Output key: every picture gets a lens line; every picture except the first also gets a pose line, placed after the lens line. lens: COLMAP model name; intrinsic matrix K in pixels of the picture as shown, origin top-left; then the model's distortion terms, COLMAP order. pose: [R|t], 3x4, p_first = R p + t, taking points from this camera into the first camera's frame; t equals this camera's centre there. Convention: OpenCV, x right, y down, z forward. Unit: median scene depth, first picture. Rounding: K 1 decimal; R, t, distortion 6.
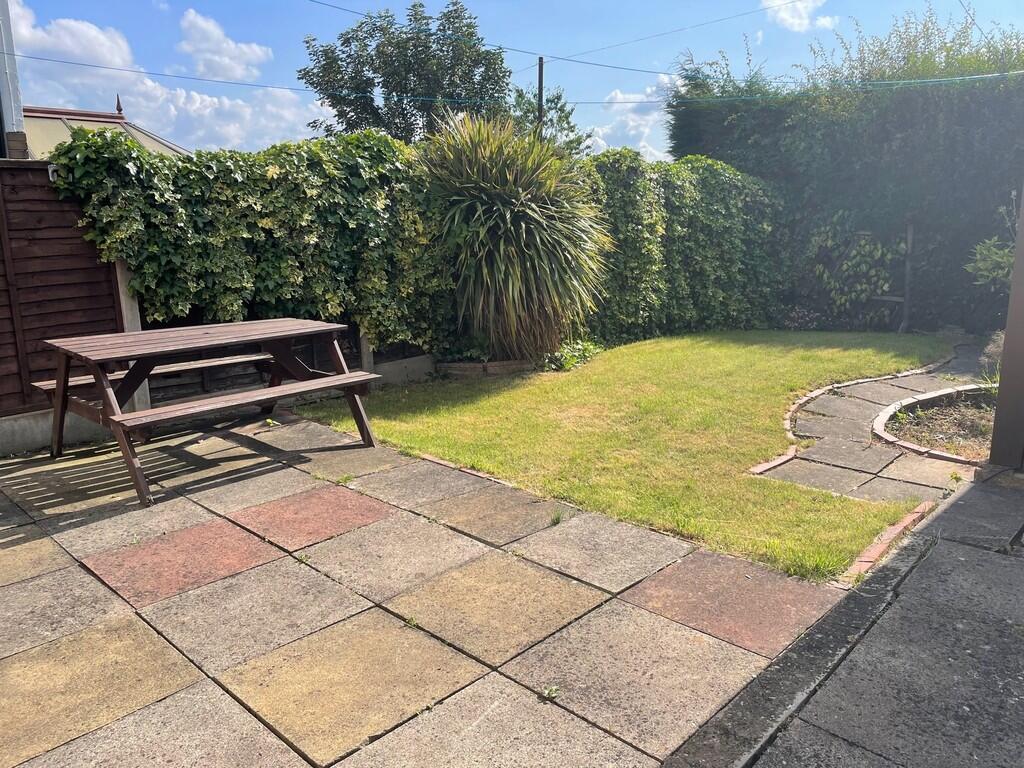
lens RADIAL K [[776.6, 0, 513.8], [0, 776.6, 388.5], [0, 0, 1]] dist [0.066086, -0.076145]
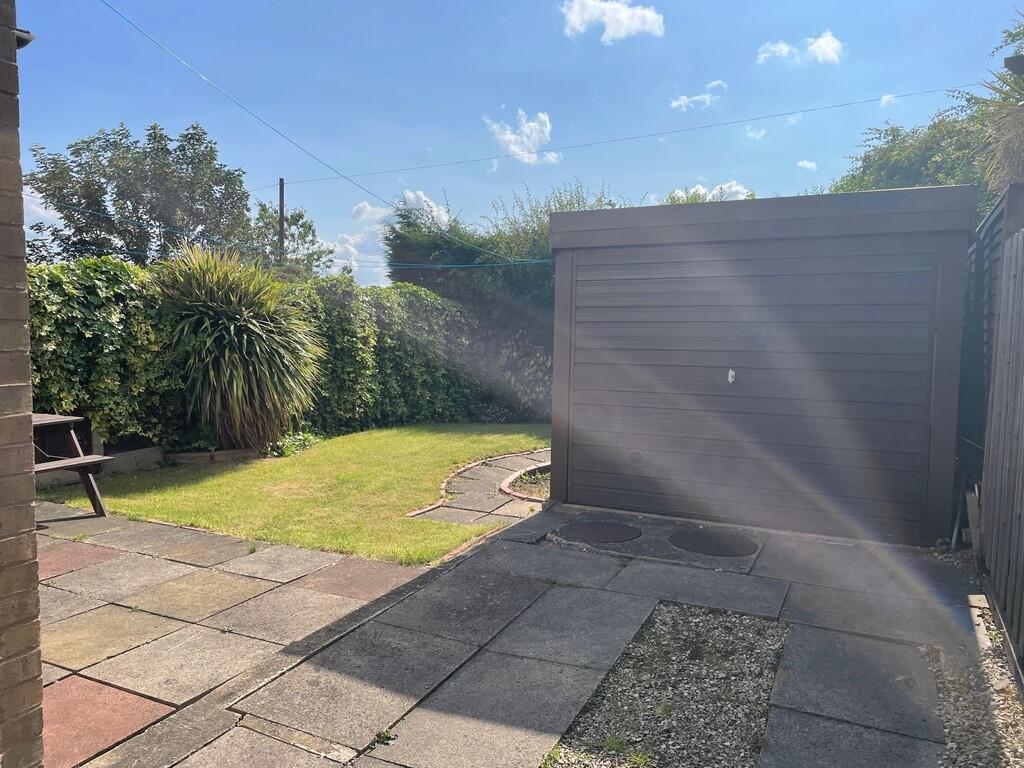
lens RADIAL K [[776.6, 0, 522.2], [0, 776.6, 387.1], [0, 0, 1]] dist [0.066086, -0.076145]
pose [[0.949461, 0.001998, 0.313878, 0.041702], [0.039651, 0.991205, -0.126252, 0.043723], [-0.311370, 0.132317, 0.941032, -0.305097]]
